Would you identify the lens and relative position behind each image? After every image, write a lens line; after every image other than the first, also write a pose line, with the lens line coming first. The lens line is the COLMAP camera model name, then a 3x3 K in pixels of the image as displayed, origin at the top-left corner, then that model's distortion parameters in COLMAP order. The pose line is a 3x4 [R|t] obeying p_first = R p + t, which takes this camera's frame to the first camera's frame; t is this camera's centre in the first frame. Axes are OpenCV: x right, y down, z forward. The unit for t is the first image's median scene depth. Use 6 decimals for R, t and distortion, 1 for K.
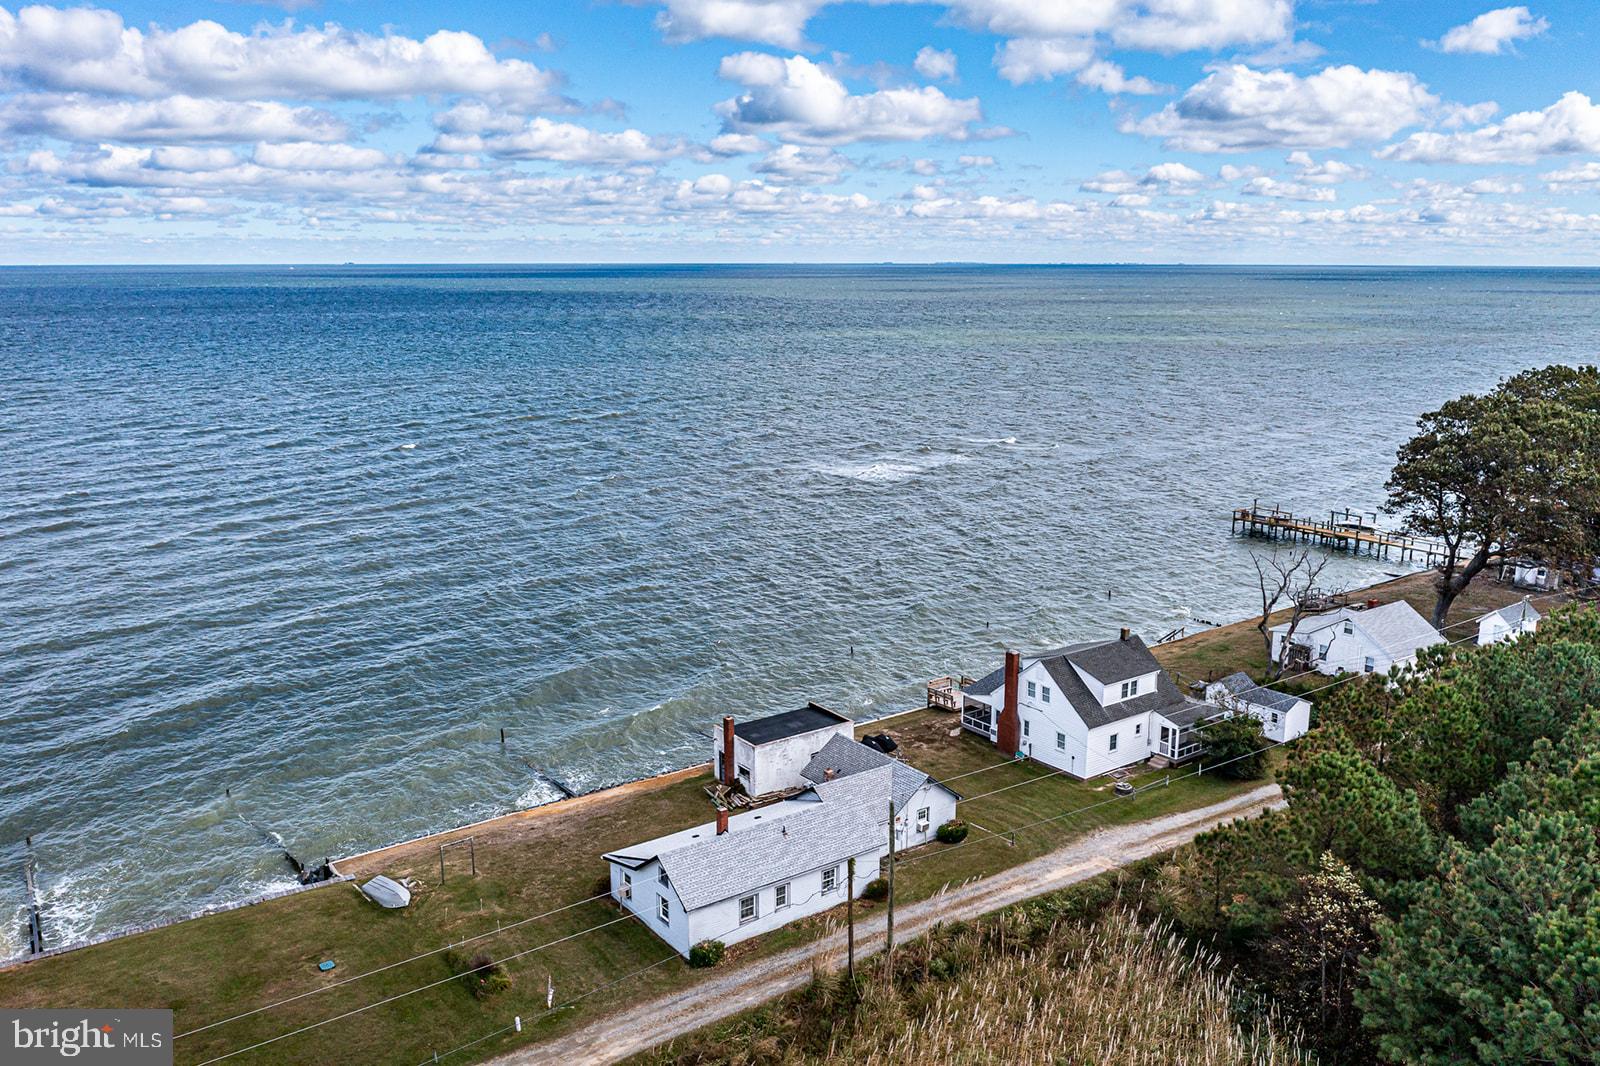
lens RADIAL K [[1297.3, 0, 800.0], [0, 1297.3, 533.0], [0, 0, 1]] dist [-0.015602, 0.001347]
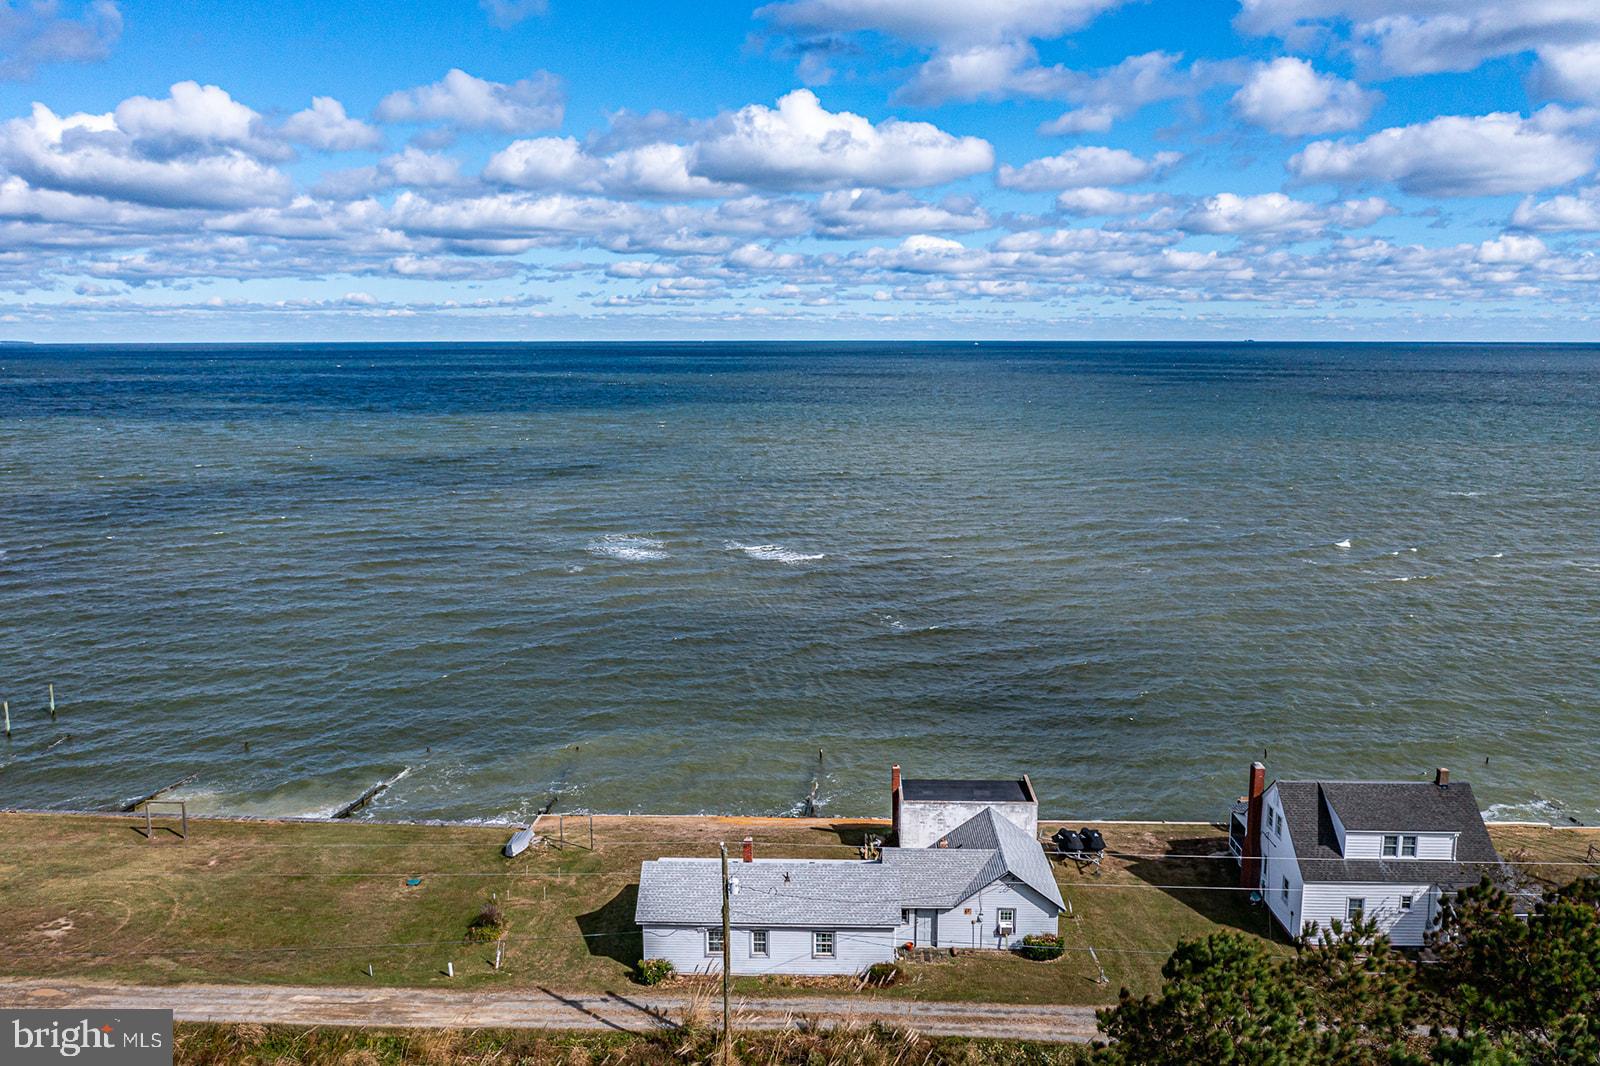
lens RADIAL K [[1275.2, 0, 800.0], [0, 1275.2, 533.0], [0, 0, 1]] dist [-0.013056, -0.002783]
pose [[0.785921, 0.093559, -0.611208, 0.482094], [-0.126682, 0.991882, -0.011065, -0.007435], [0.605211, 0.086125, 0.791393, 0.229312]]
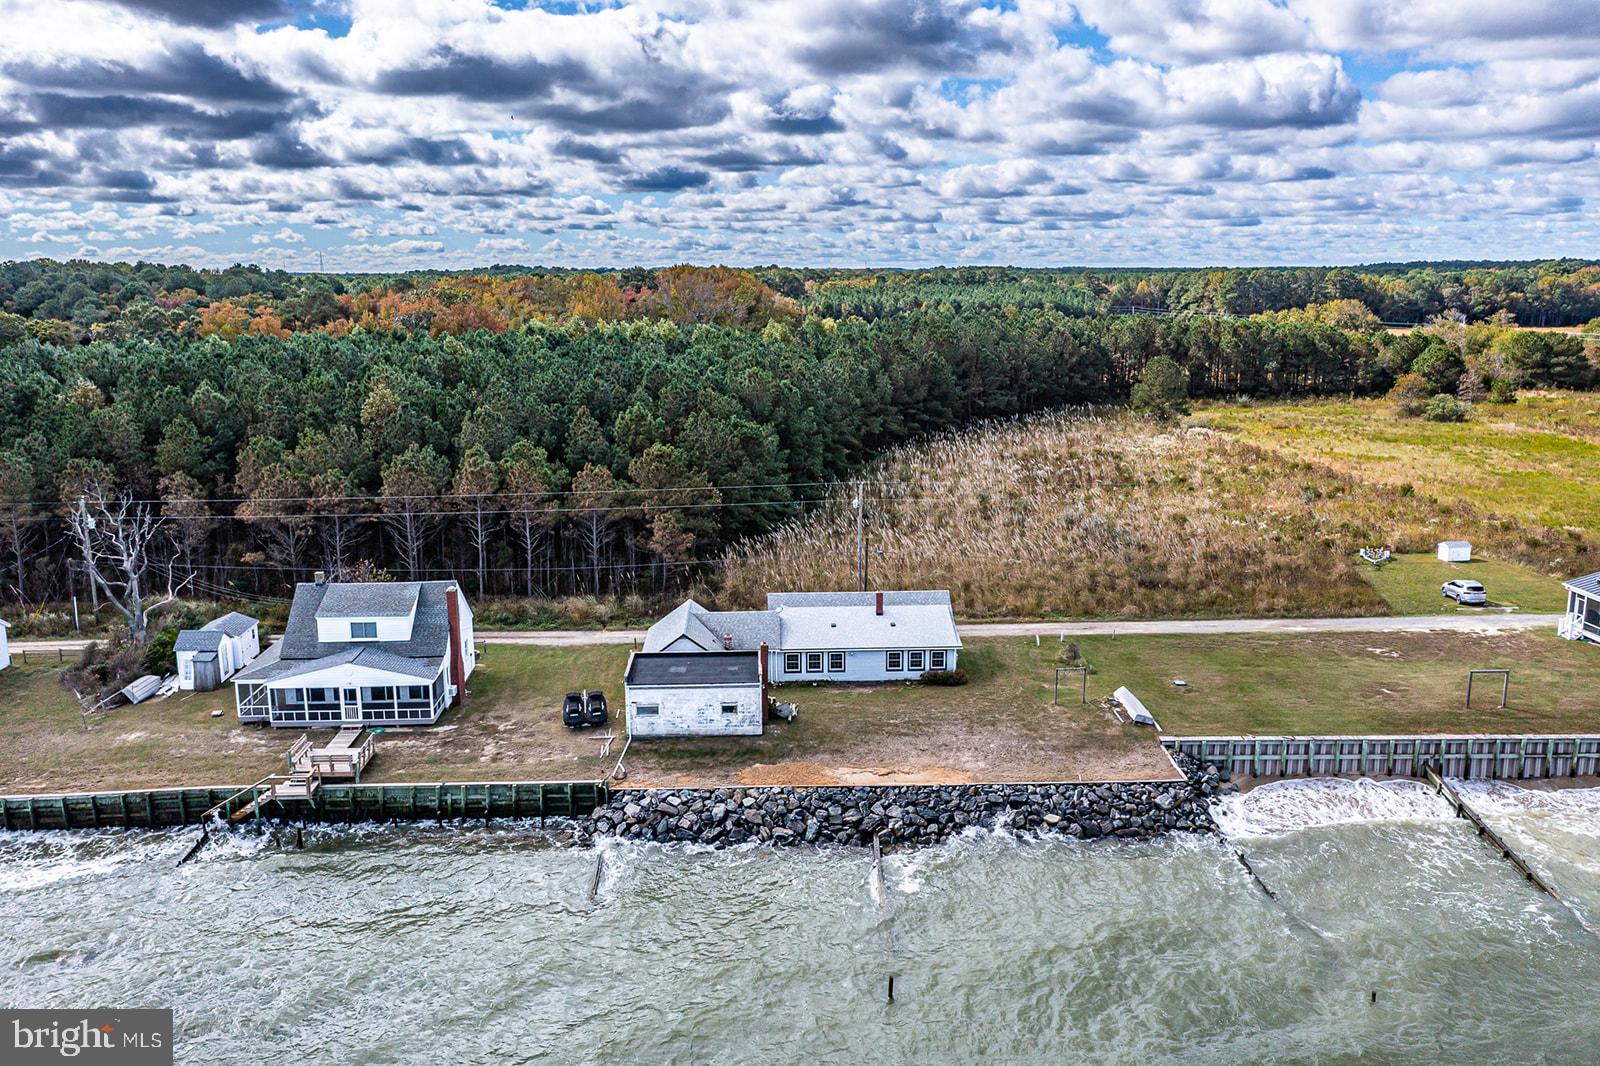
lens RADIAL K [[1266.5, 0, 800.0], [0, 1266.5, 533.0], [0, 0, 1]] dist [-0.012339, 0.000833]
pose [[-0.827754, -0.107783, 0.550641, -0.623926], [0.120410, 0.924390, 0.361947, -0.282885], [-0.548019, 0.365905, -0.752189, 1.797462]]
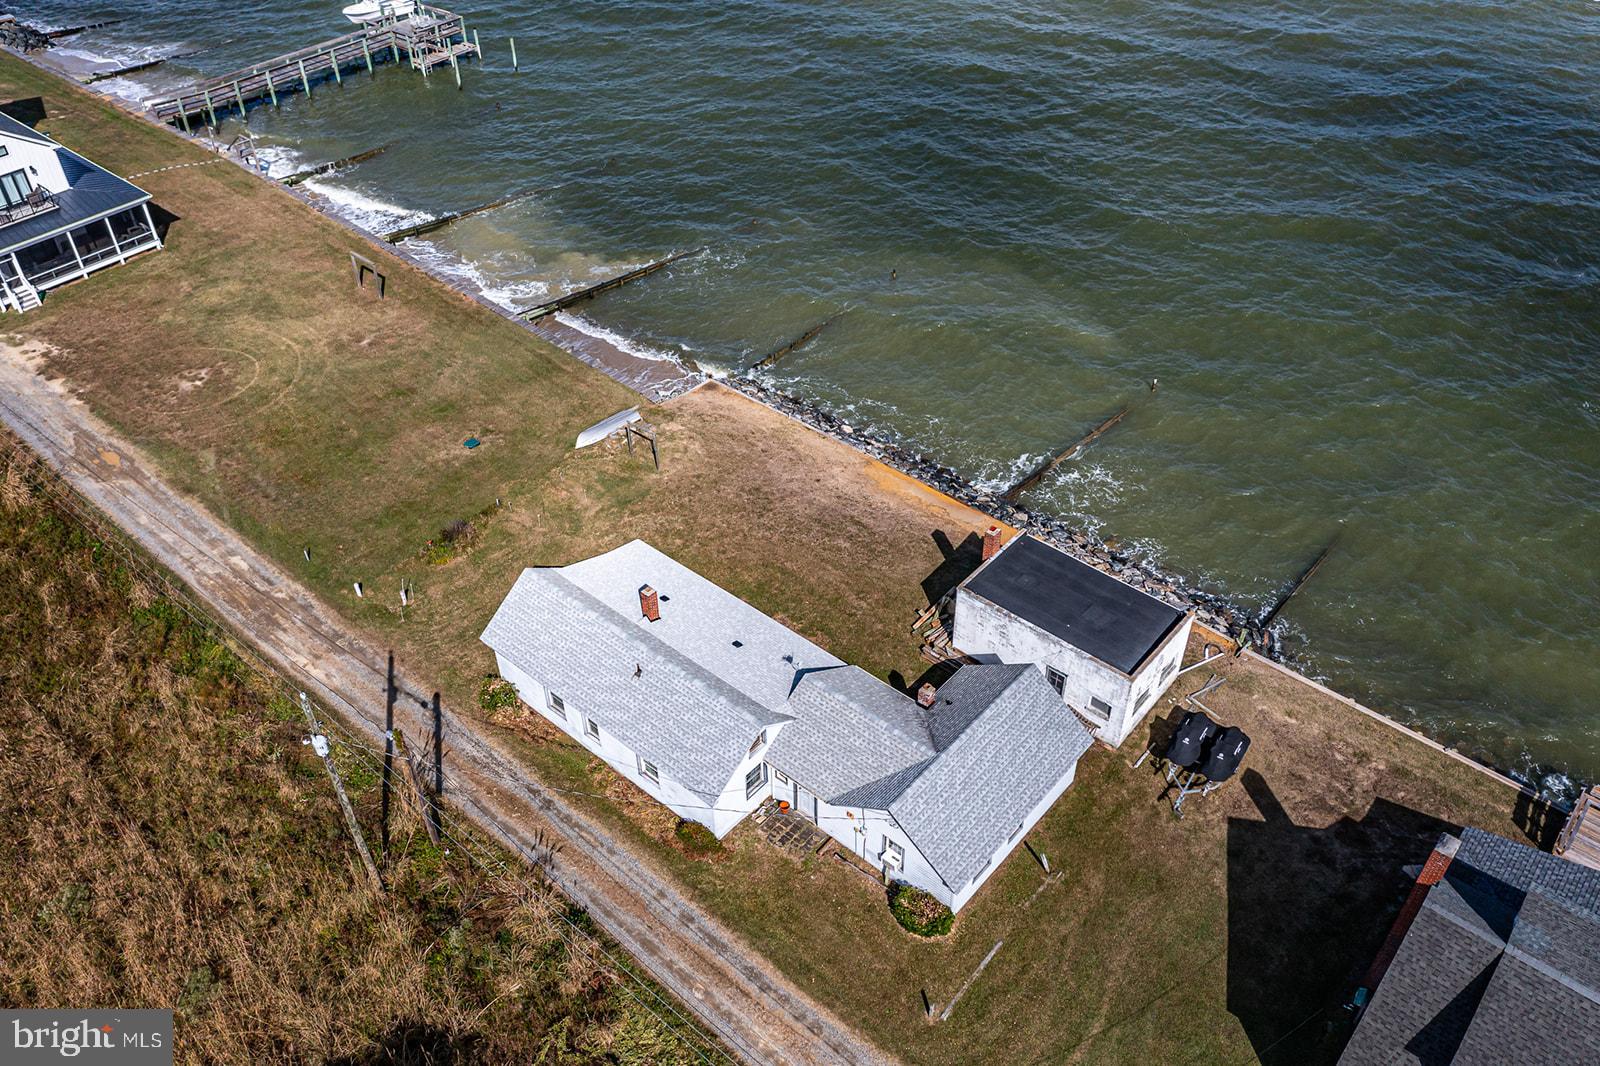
lens RADIAL K [[1266.5, 0, 800.0], [0, 1266.5, 533.0], [0, 0, 1]] dist [-0.012339, 0.000833]
pose [[0.221816, 0.626622, -0.747089, 0.428264], [-0.189091, 0.779274, 0.597475, -0.231592], [0.956578, 0.008738, 0.291344, 0.794721]]
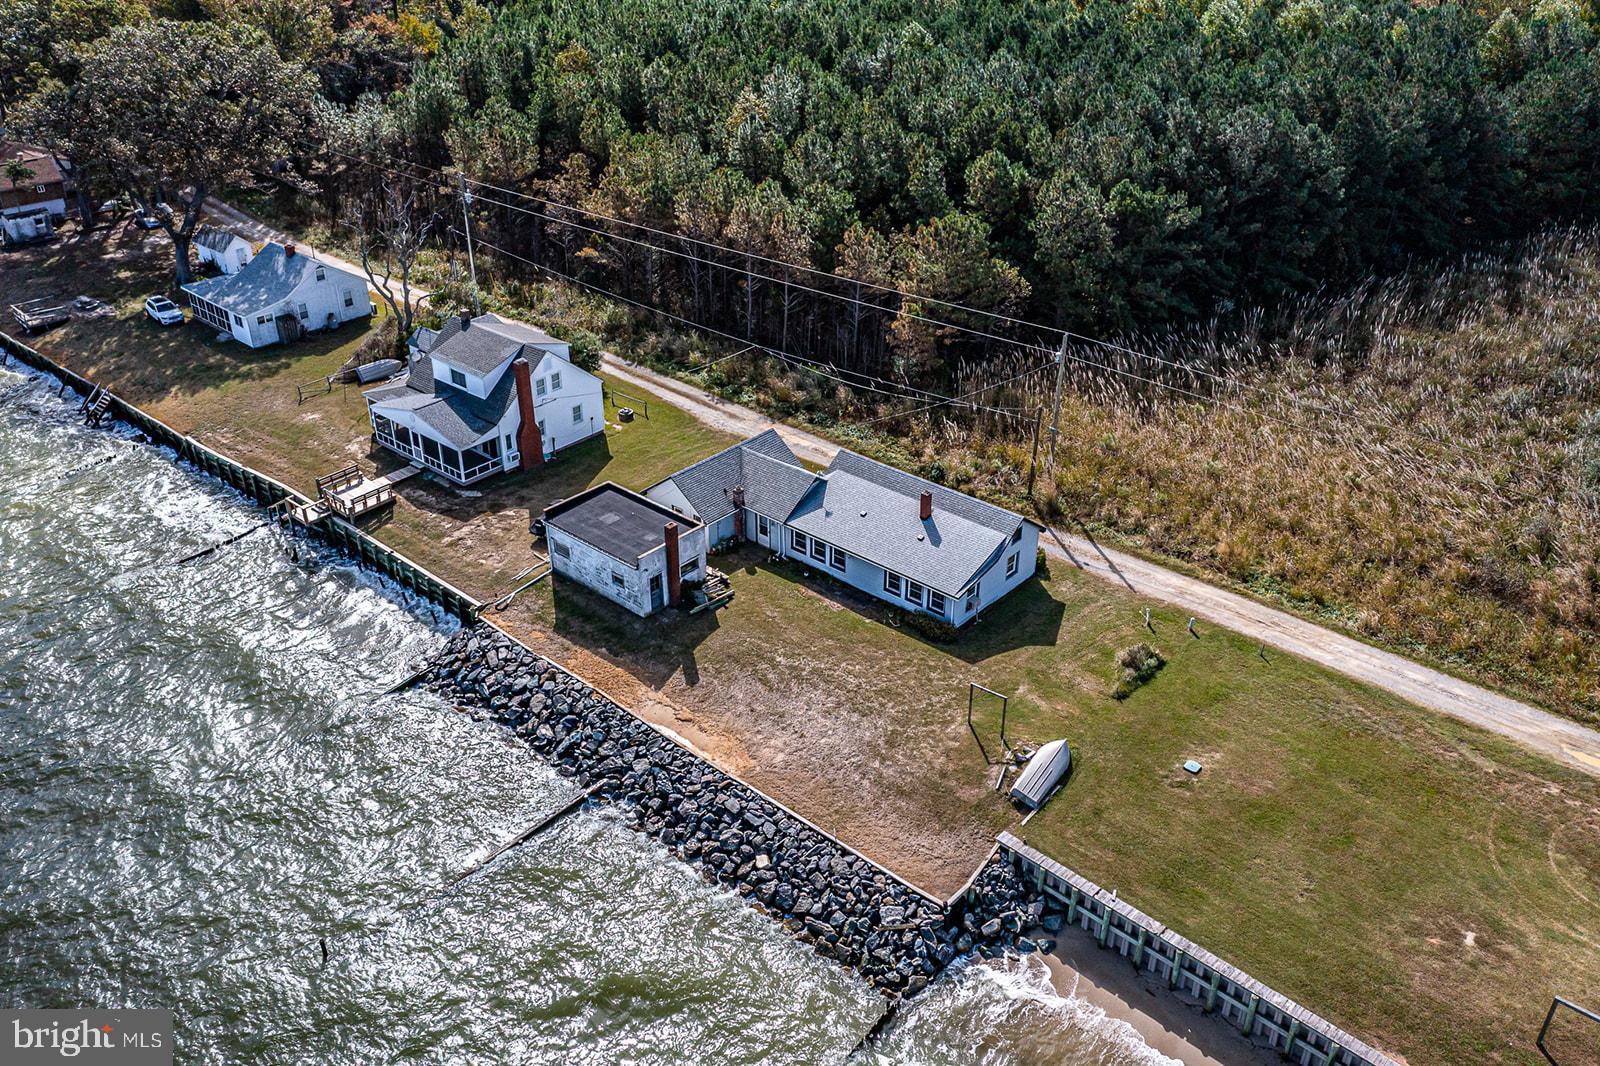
lens RADIAL K [[1287.7, 0, 800.0], [0, 1287.7, 533.0], [0, 0, 1]] dist [-0.012224, -0.005507]
pose [[-0.209346, -0.484930, 0.849127, -0.843925], [0.201054, 0.828469, 0.522701, -0.290213], [-0.956949, 0.280145, -0.075940, 1.077067]]
